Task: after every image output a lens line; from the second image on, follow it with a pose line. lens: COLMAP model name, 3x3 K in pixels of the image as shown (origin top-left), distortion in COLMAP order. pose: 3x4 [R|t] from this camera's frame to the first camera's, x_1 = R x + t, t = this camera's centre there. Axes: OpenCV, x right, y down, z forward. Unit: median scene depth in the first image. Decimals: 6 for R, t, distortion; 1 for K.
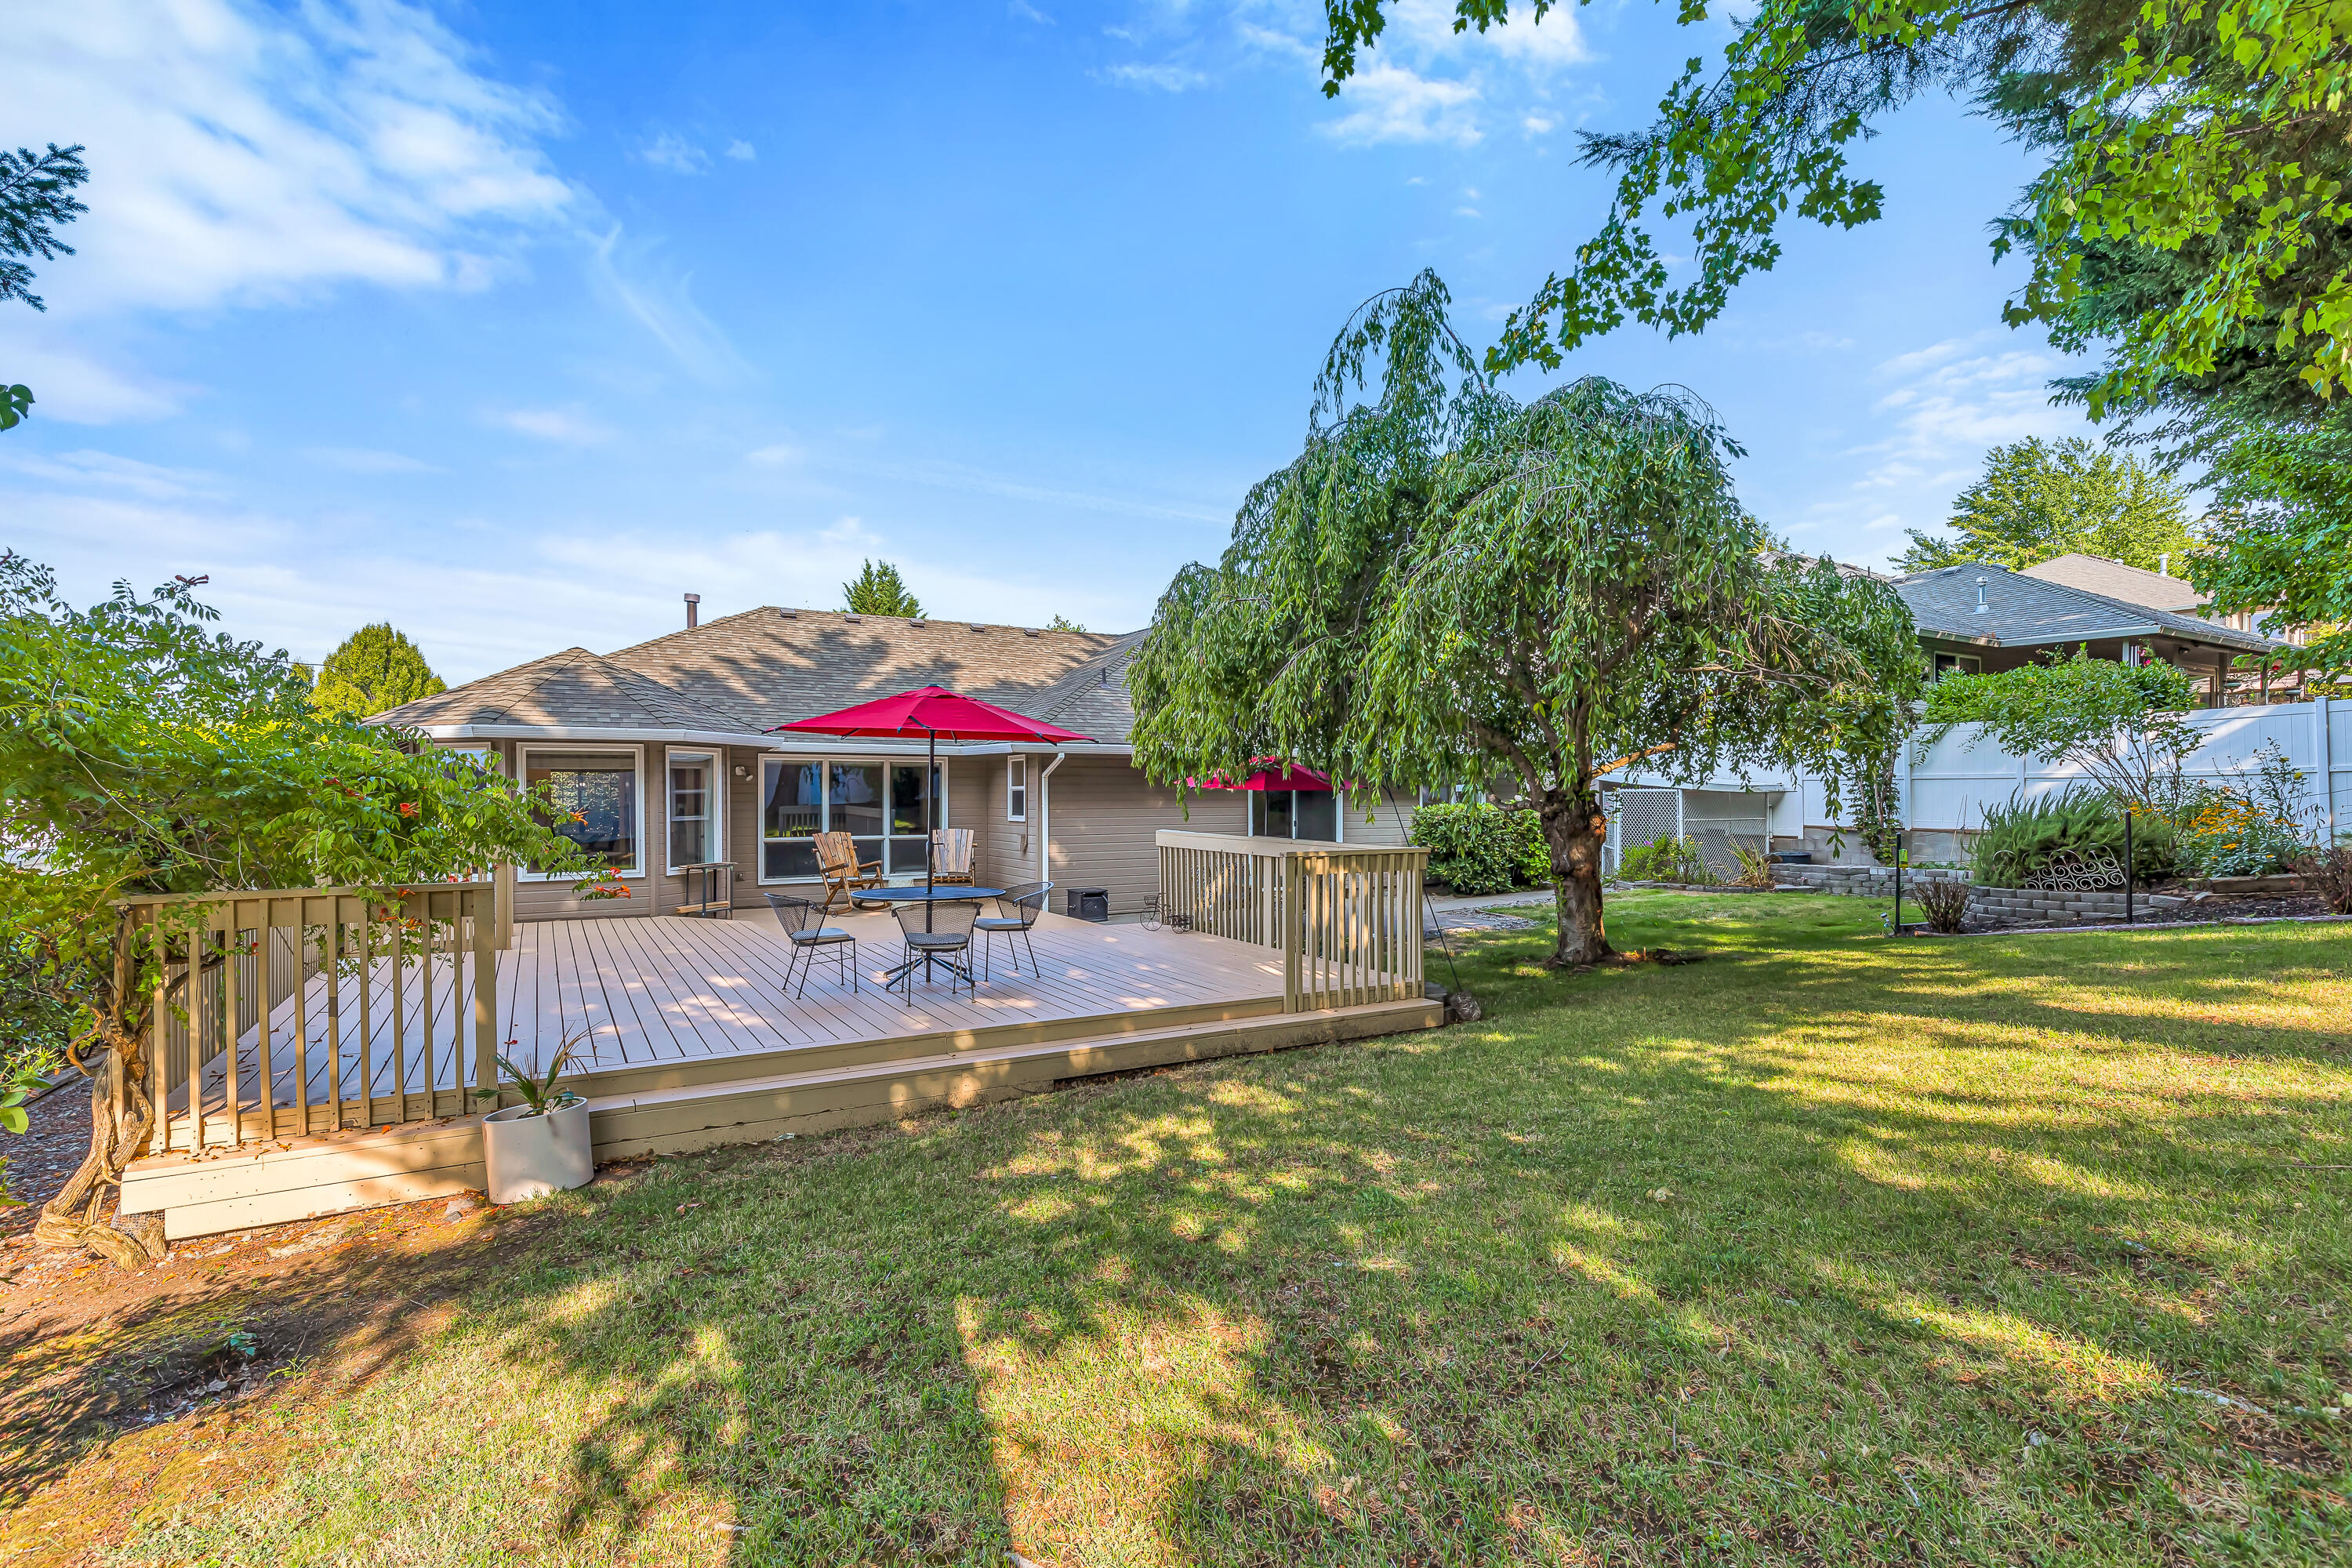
lens RADIAL K [[1088.8, 0, 1203.7], [0, 1088.8, 806.3], [0, 0, 1]] dist [0.010121, -0.000454]
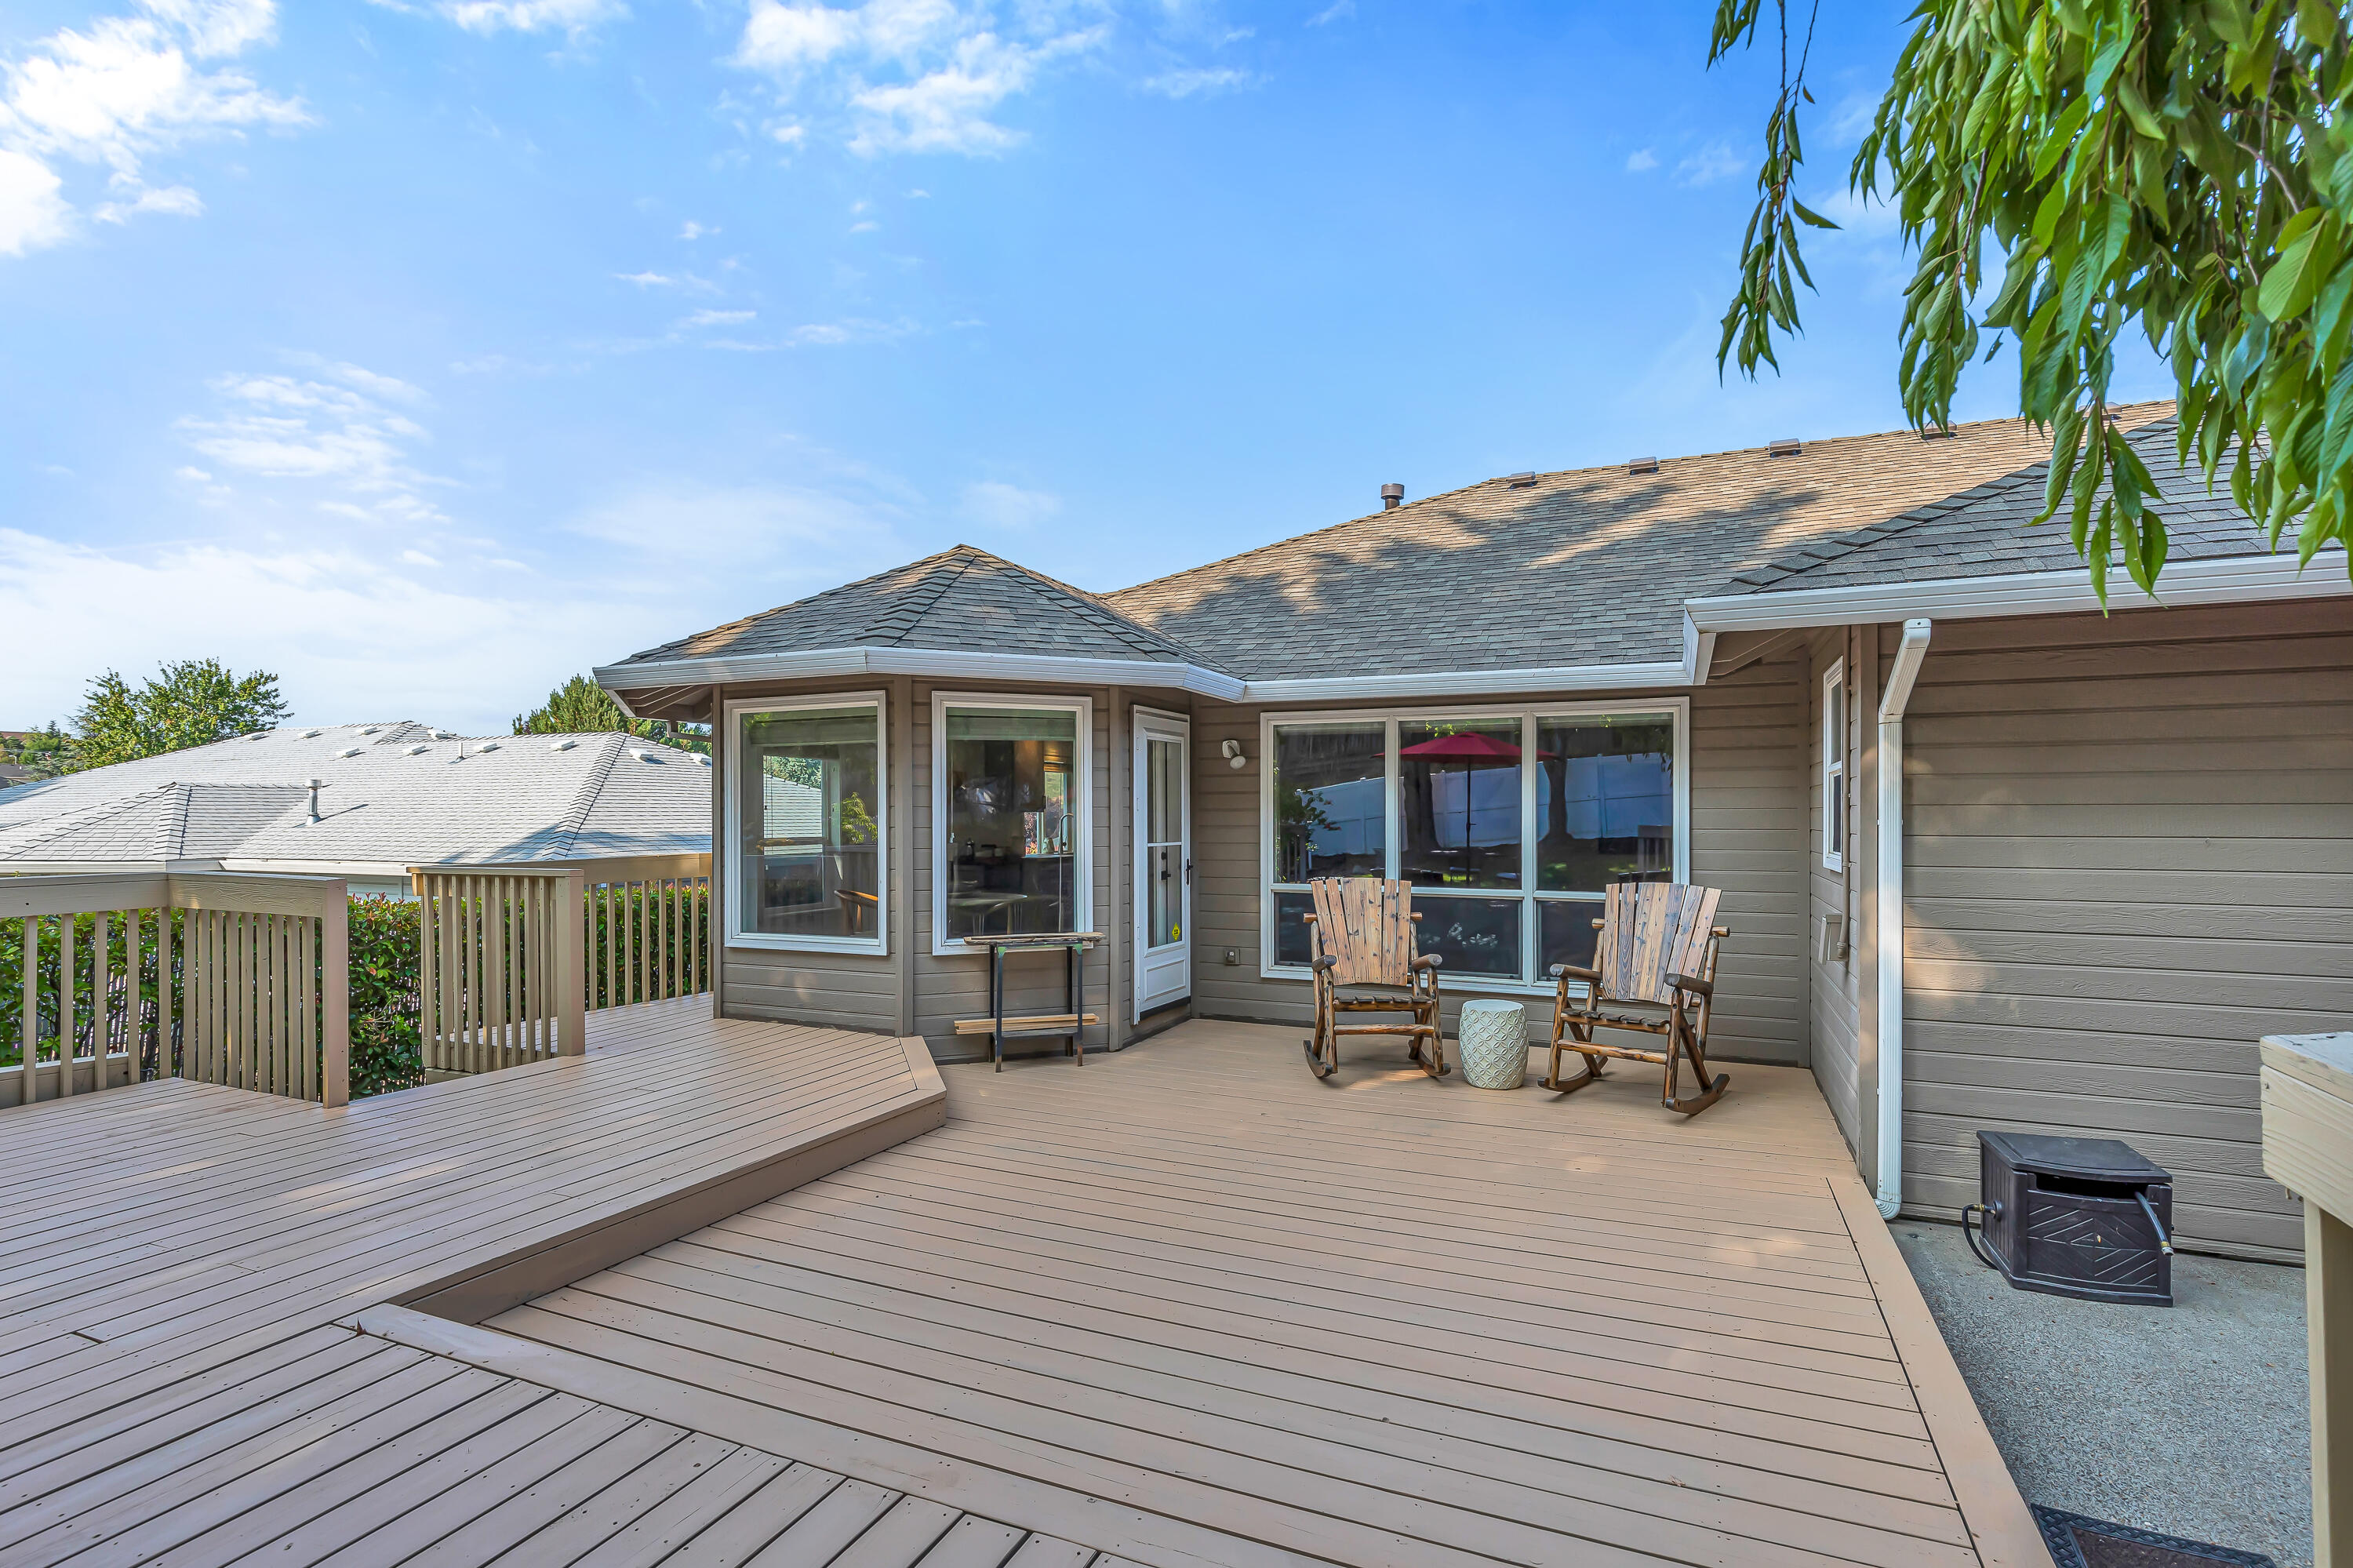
lens RADIAL K [[1089.3, 0, 1204.2], [0, 1089.3, 806.3], [0, 0, 1]] dist [0.010121, -0.000454]
pose [[0.582044, -0.004881, -0.813143, -0.016305], [-0.013043, 0.999797, -0.015337, 0.001944], [0.813053, 0.019532, 0.581862, 0.685984]]
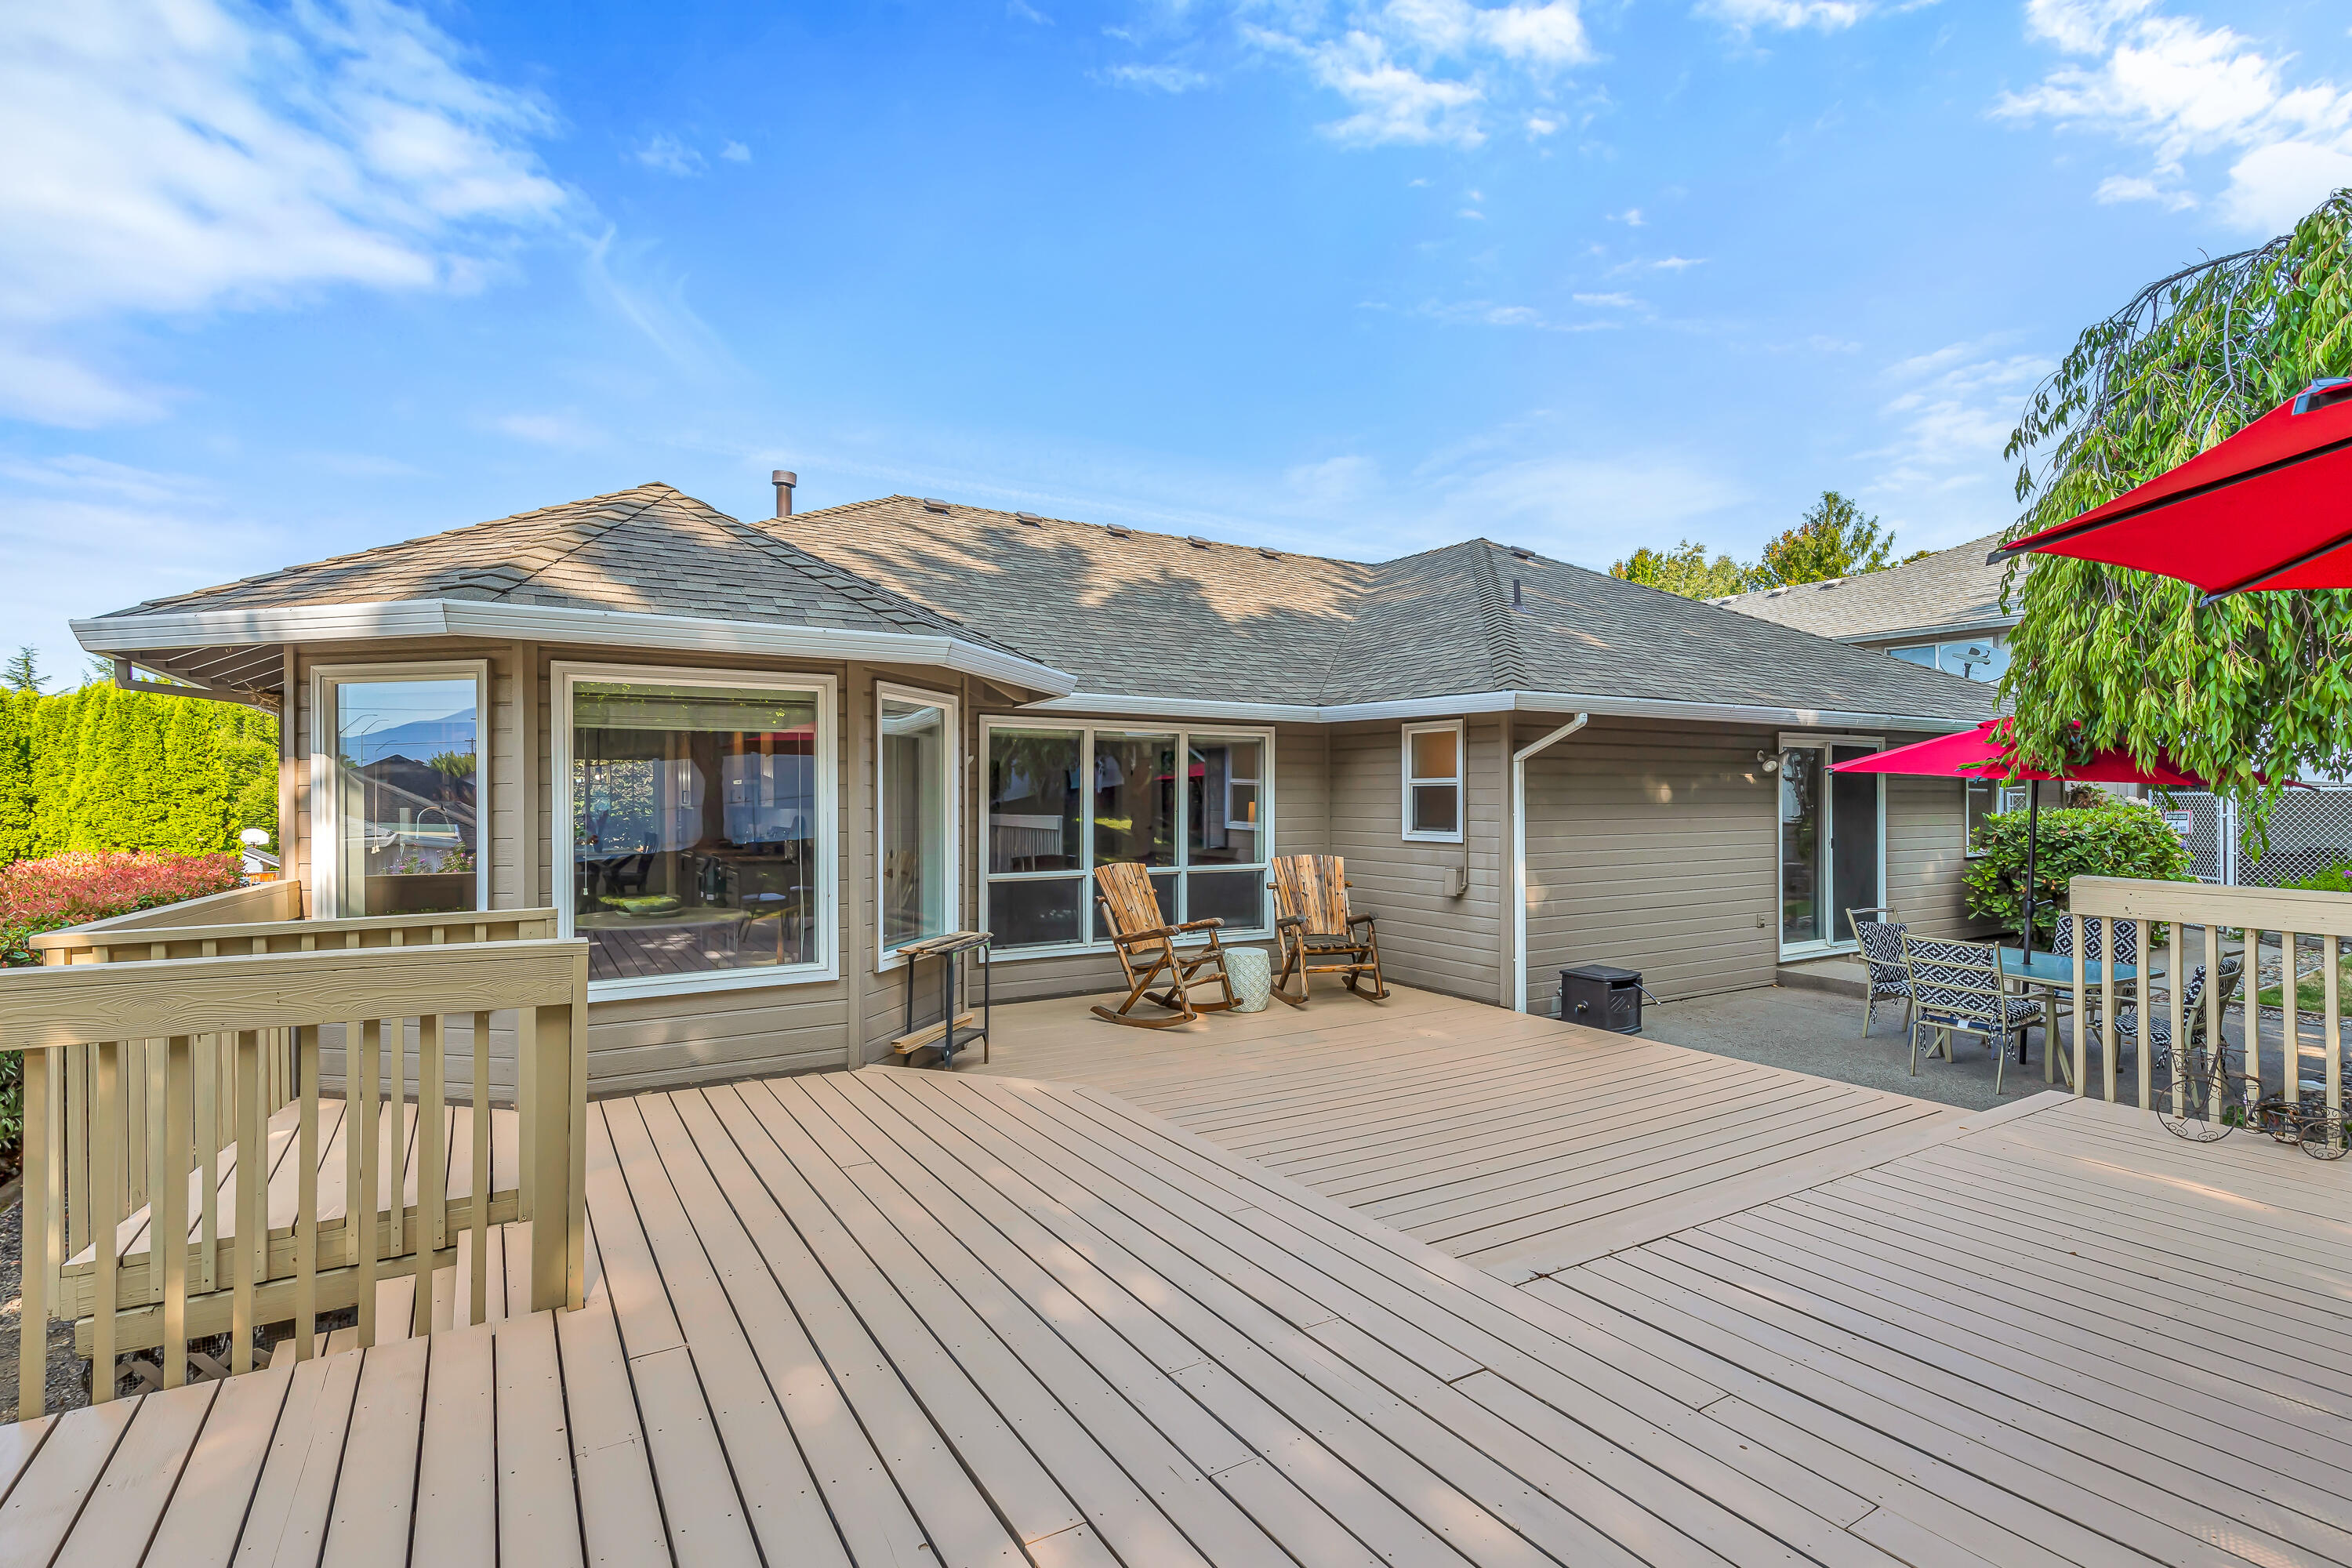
lens RADIAL K [[1075.4, 0, 1174.3], [0, 1075.4, 787.3], [0, 0, 1]] dist [0.012238, 0.000151]
pose [[0.999992, 0.001024, -0.003792, -0.312149], [-0.001116, 0.999700, -0.024460, -0.000610], [0.003765, 0.024465, 0.999694, 0.473444]]
